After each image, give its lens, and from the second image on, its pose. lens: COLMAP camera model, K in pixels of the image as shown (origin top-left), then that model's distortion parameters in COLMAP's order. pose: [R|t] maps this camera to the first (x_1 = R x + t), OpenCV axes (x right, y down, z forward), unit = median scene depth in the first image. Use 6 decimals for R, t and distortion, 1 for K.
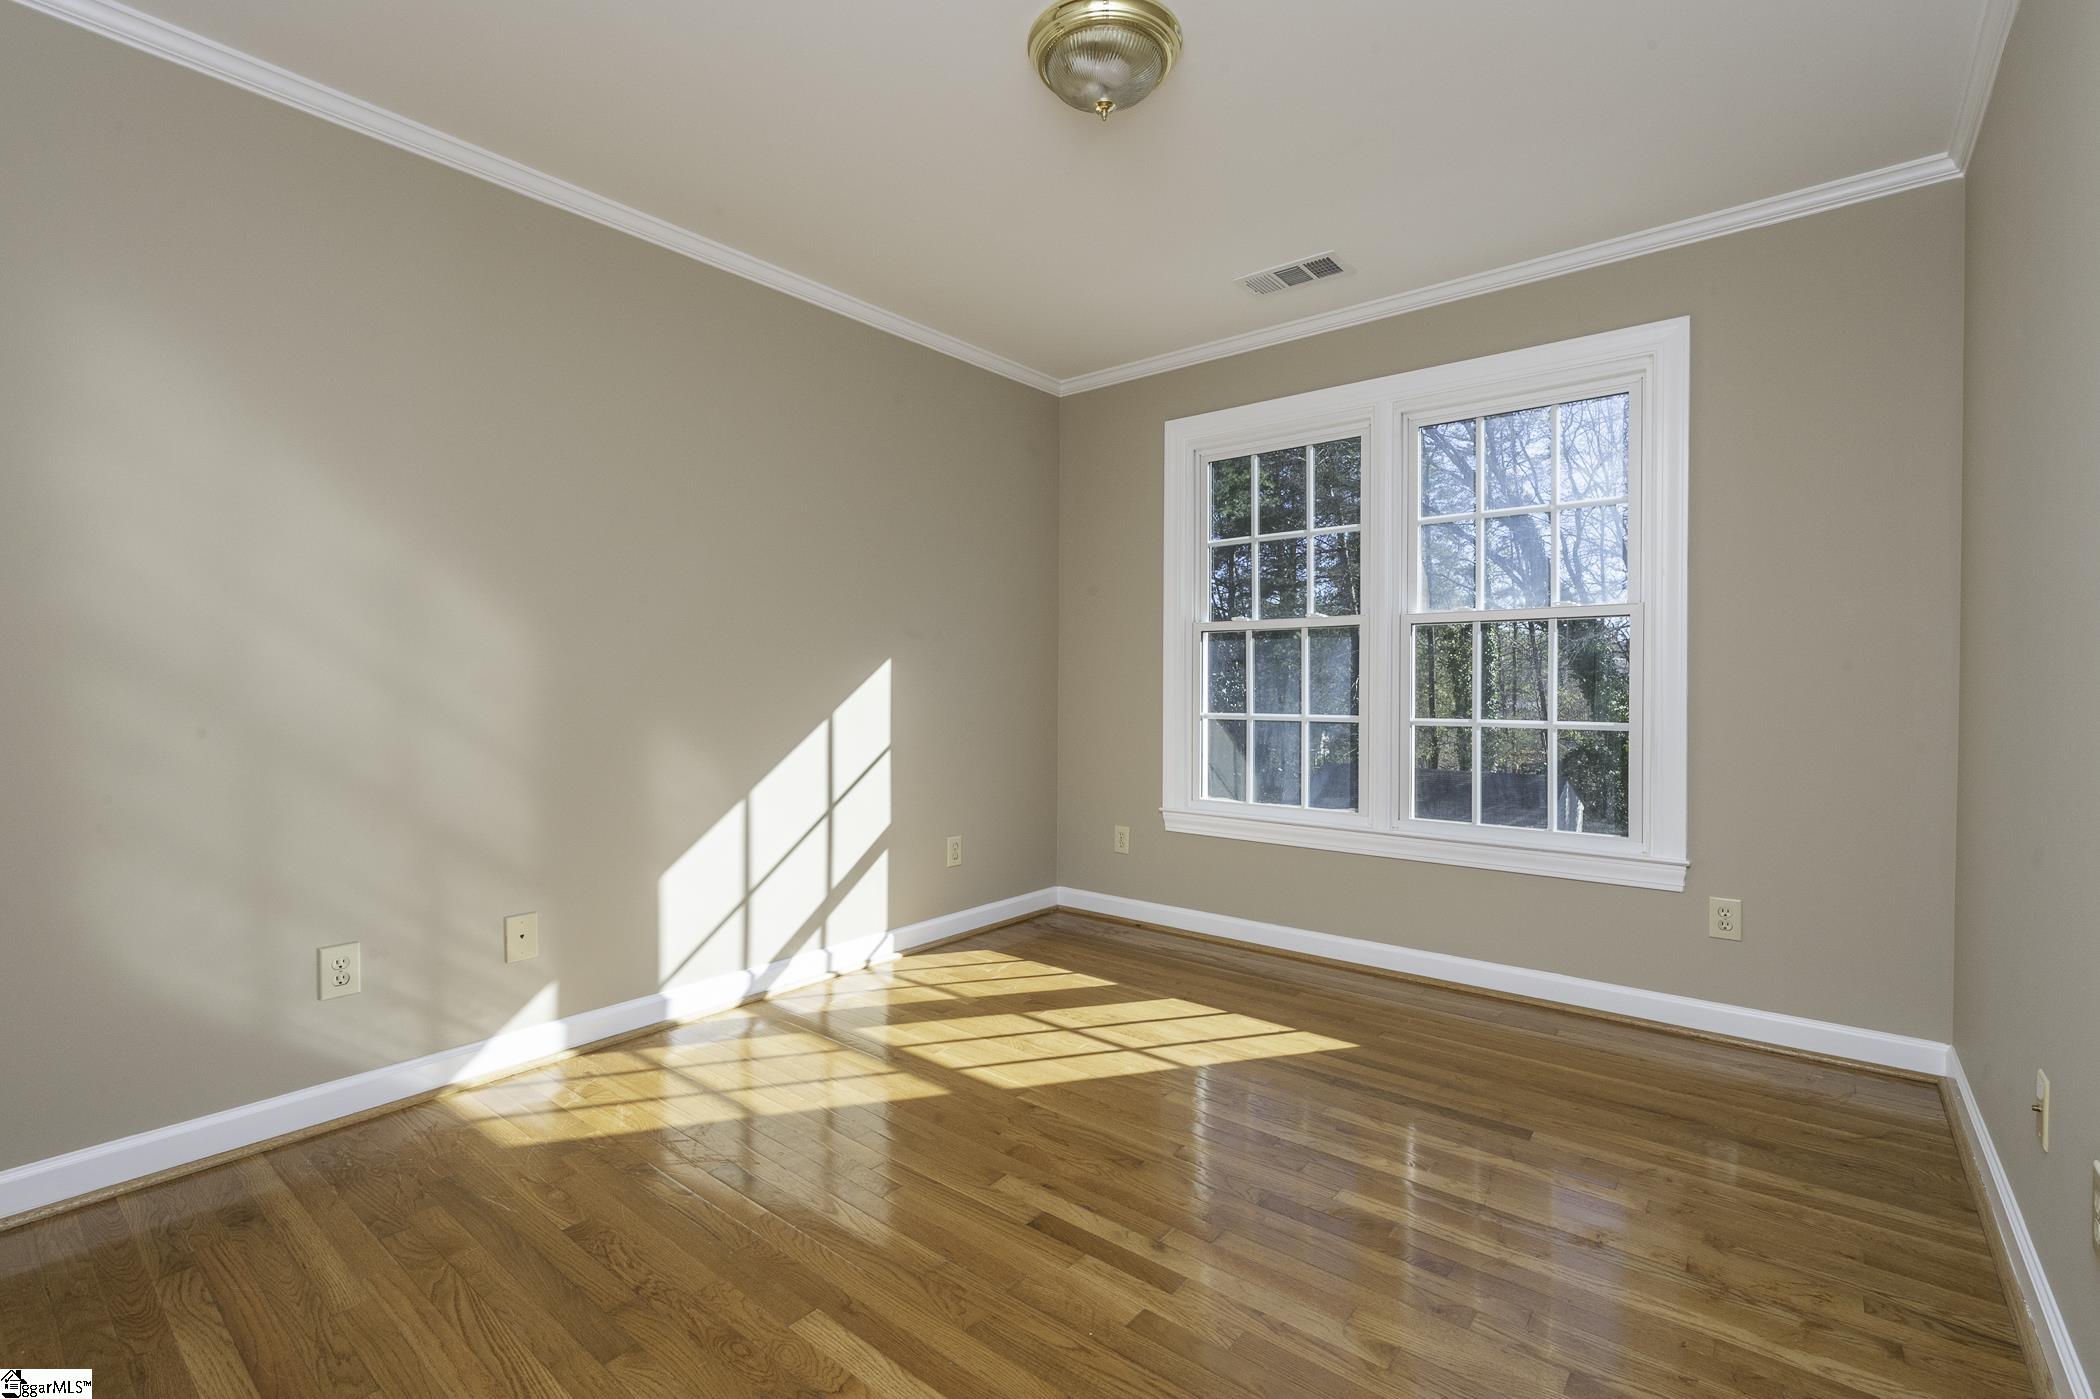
lens RADIAL K [[912.4, 0, 1055.1], [0, 912.4, 684.3], [0, 0, 1]] dist [0.000426, 0.000022]
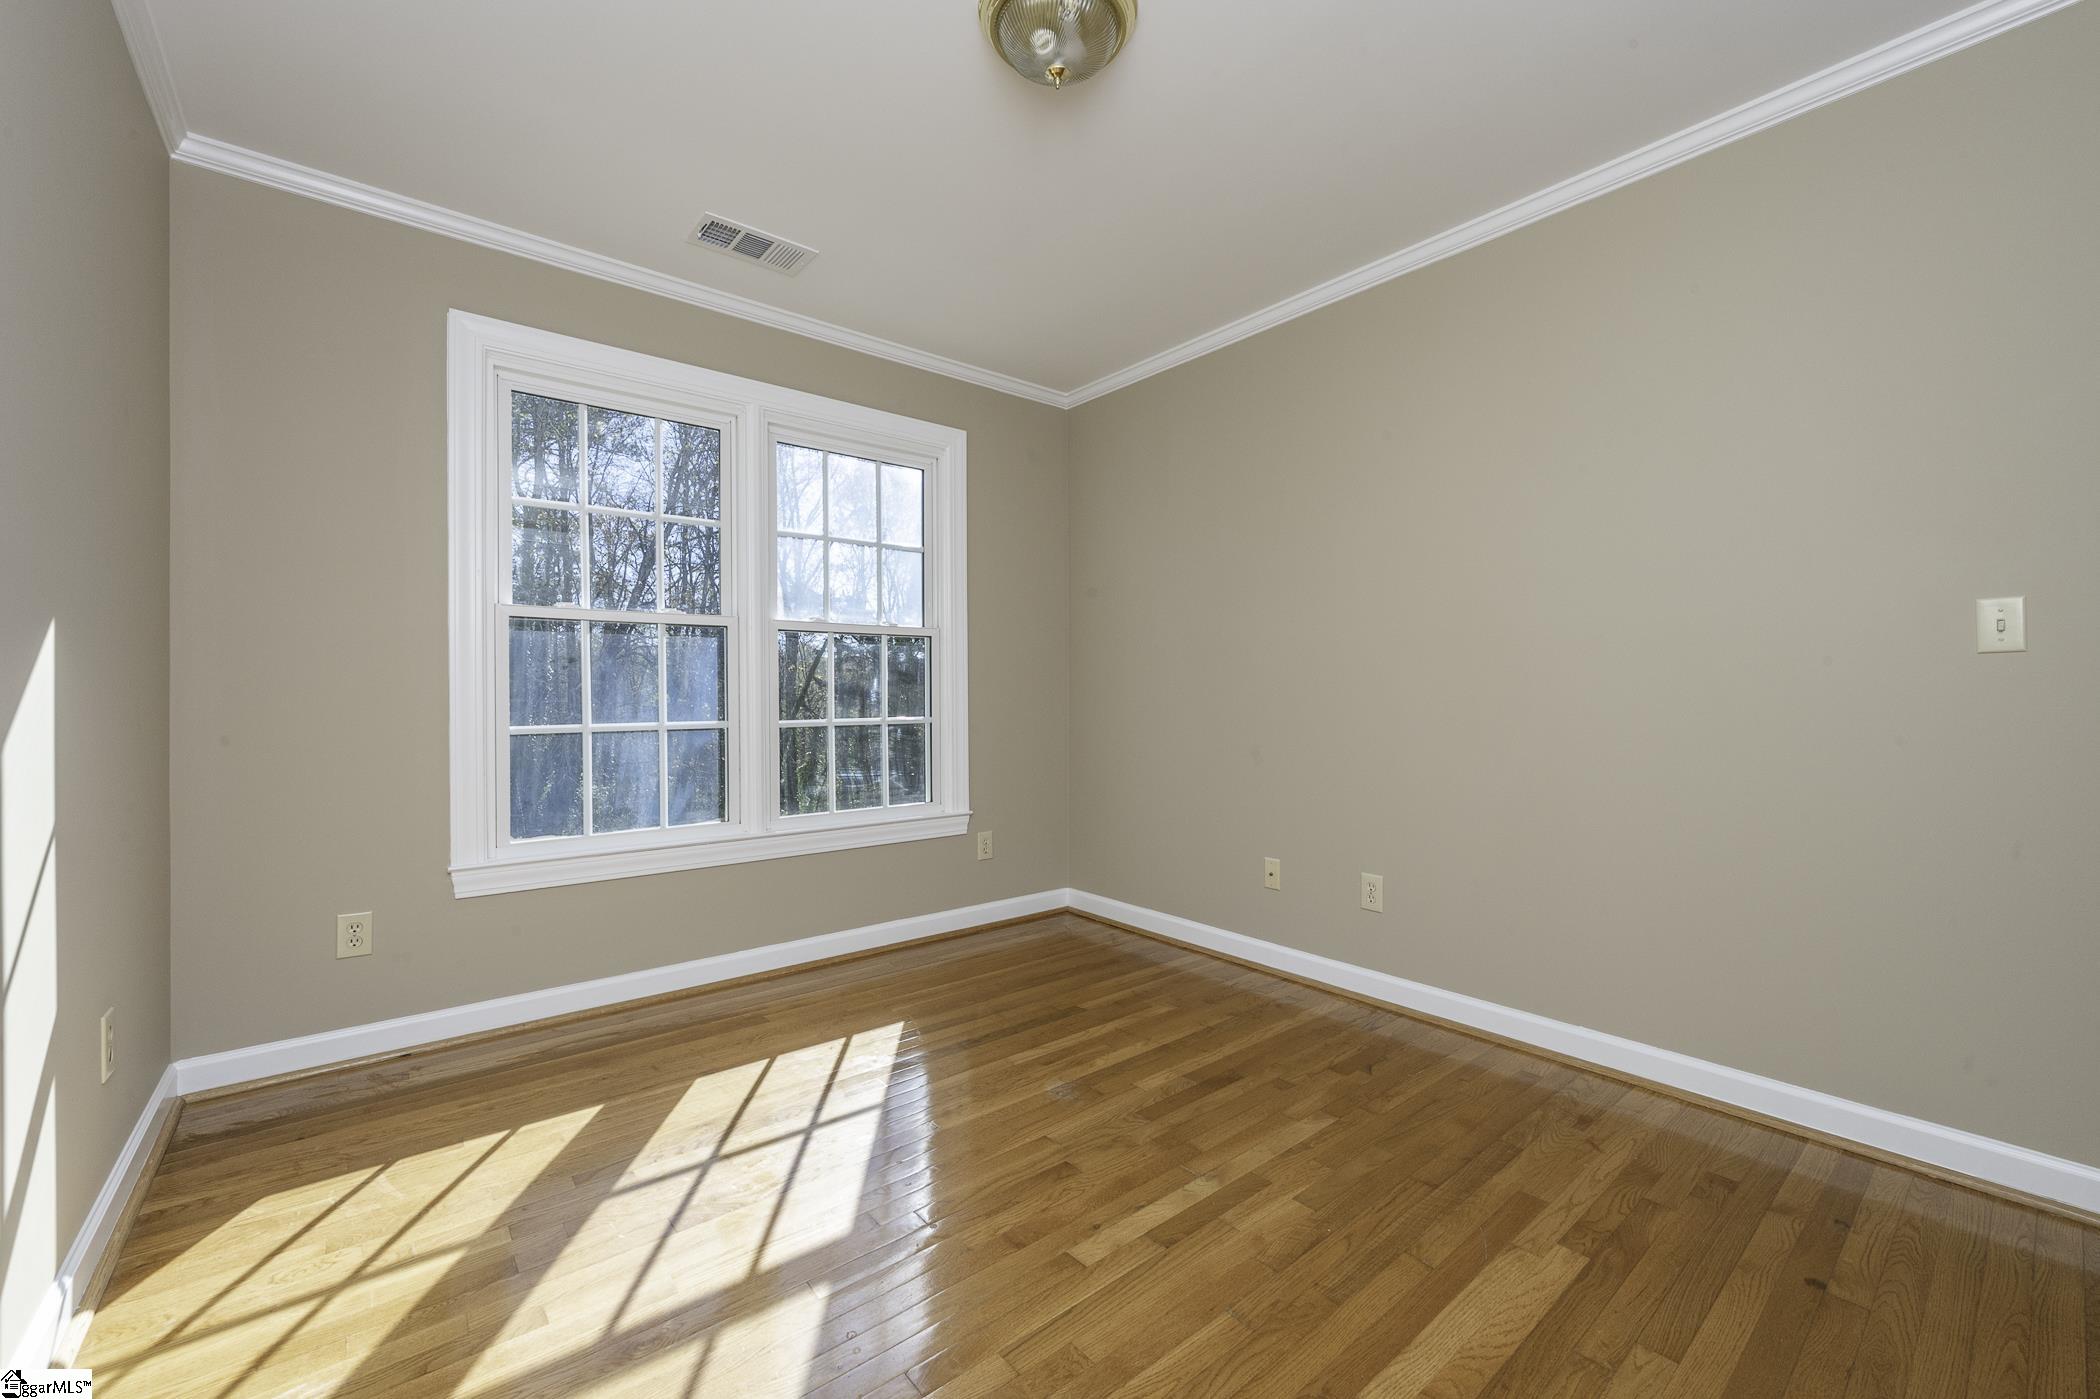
lens RADIAL K [[852.3, 0, 1050.0], [0, 852.3, 699.5], [0, 0, 1]] dist [-0.000710, 0.000003]
pose [[0.199664, -0.006298, 0.979844, -0.537365], [0.003524, 0.999977, 0.005710, 0.009359], [-0.979858, 0.002313, 0.199682, 0.549868]]
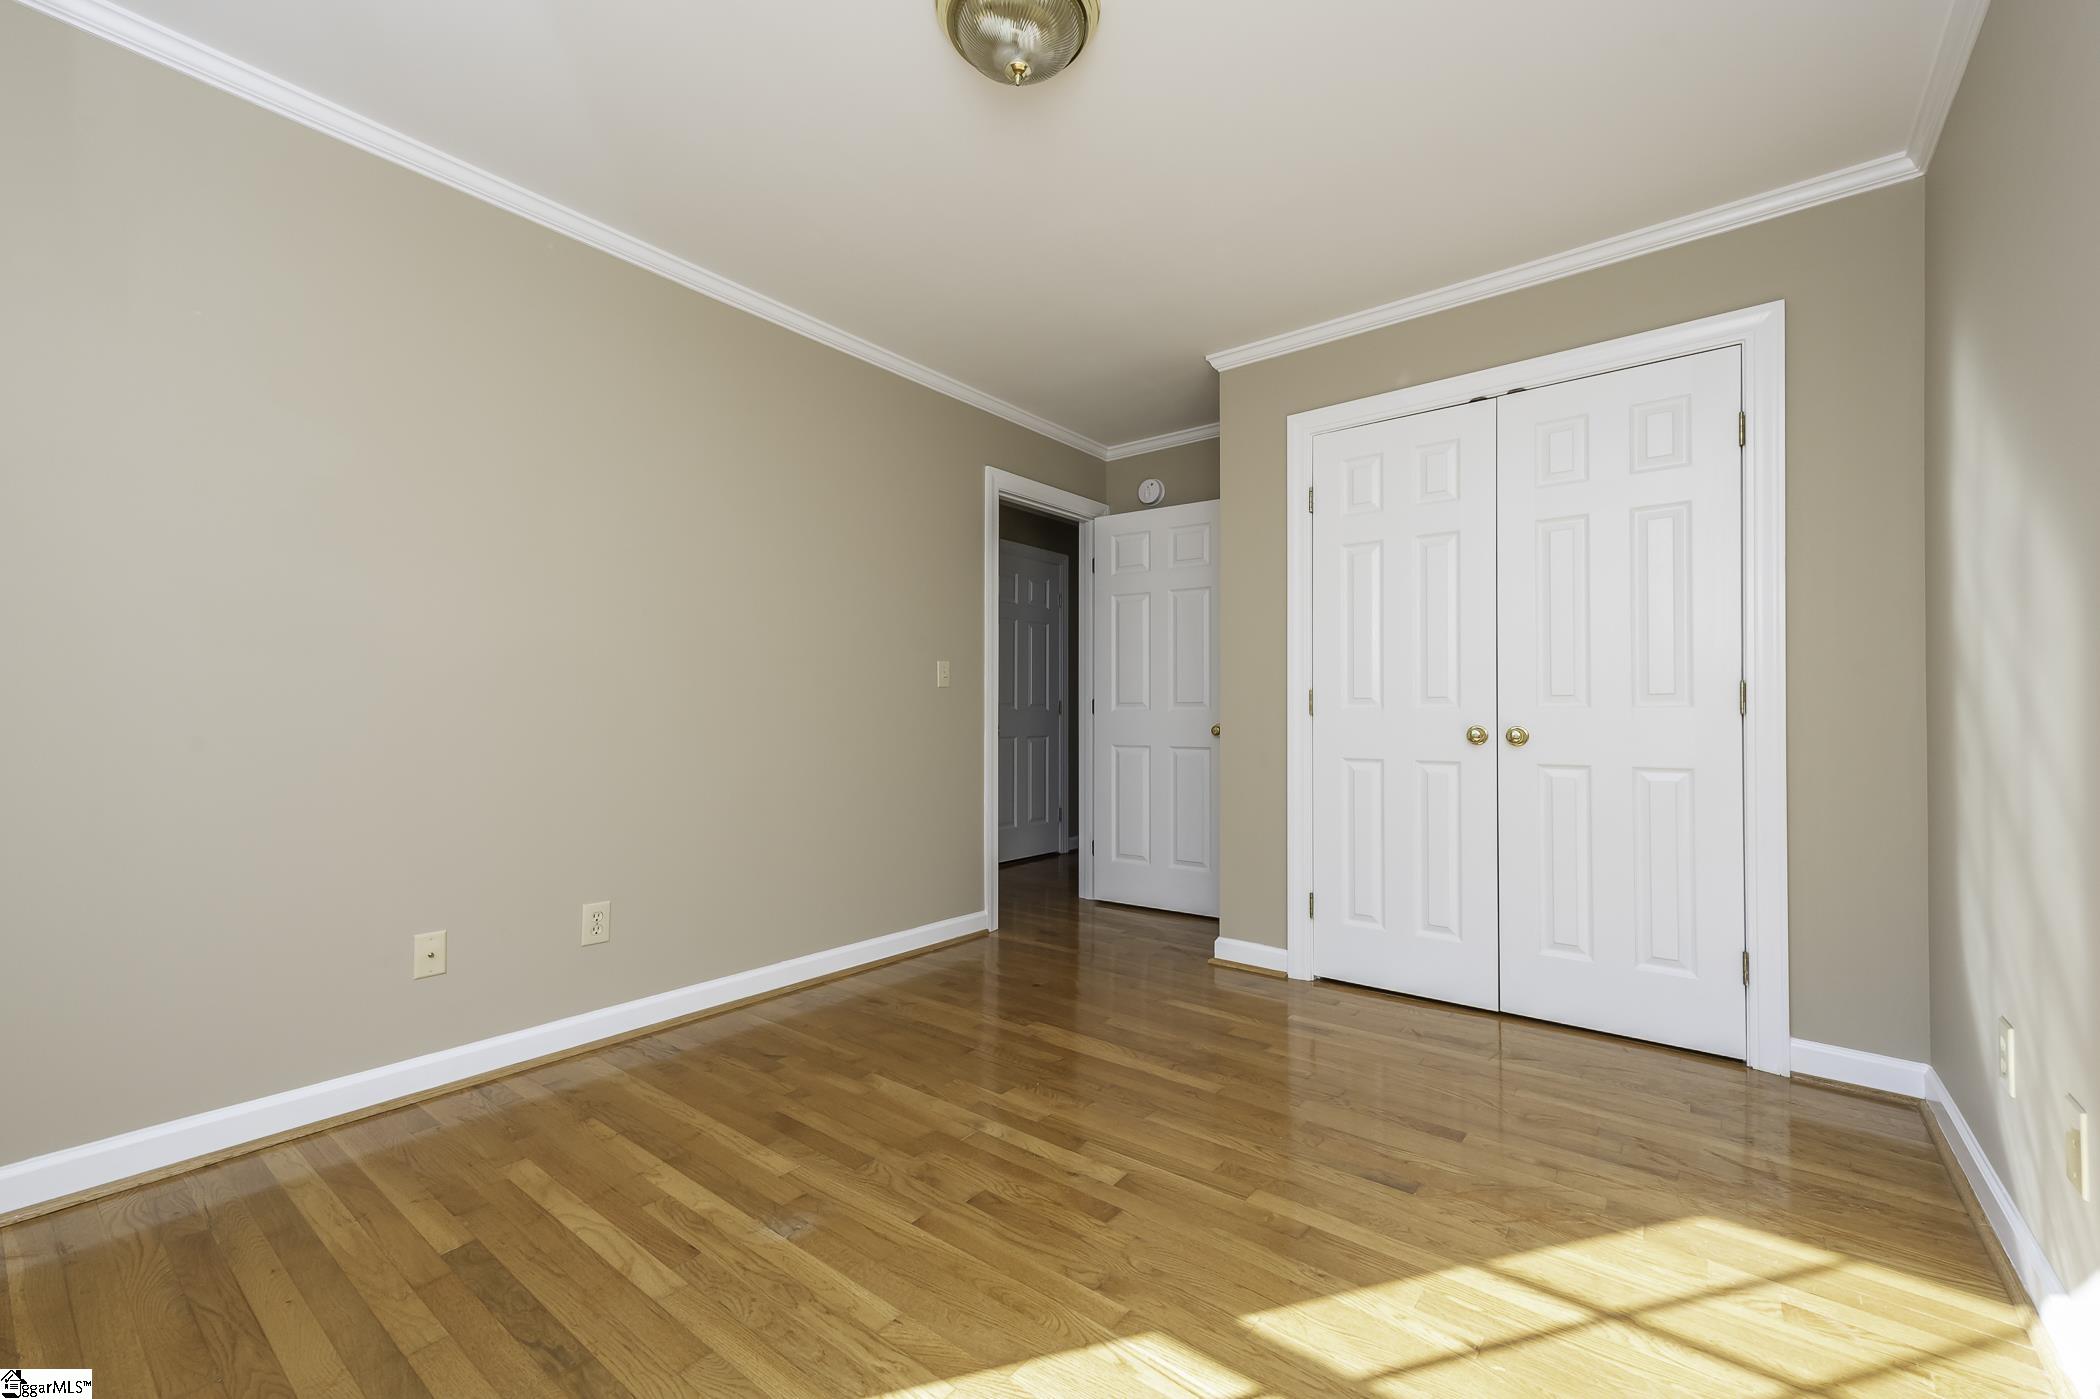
lens RADIAL K [[852.3, 0, 1050.0], [0, 852.3, 699.5], [0, 0, 1]] dist [-0.000710, 0.000003]
pose [[-0.999952, 0.001949, -0.009652, 0.014472], [0.002065, 0.999925, -0.012079, 0.021488], [0.009628, -0.012099, -0.999880, 1.228000]]
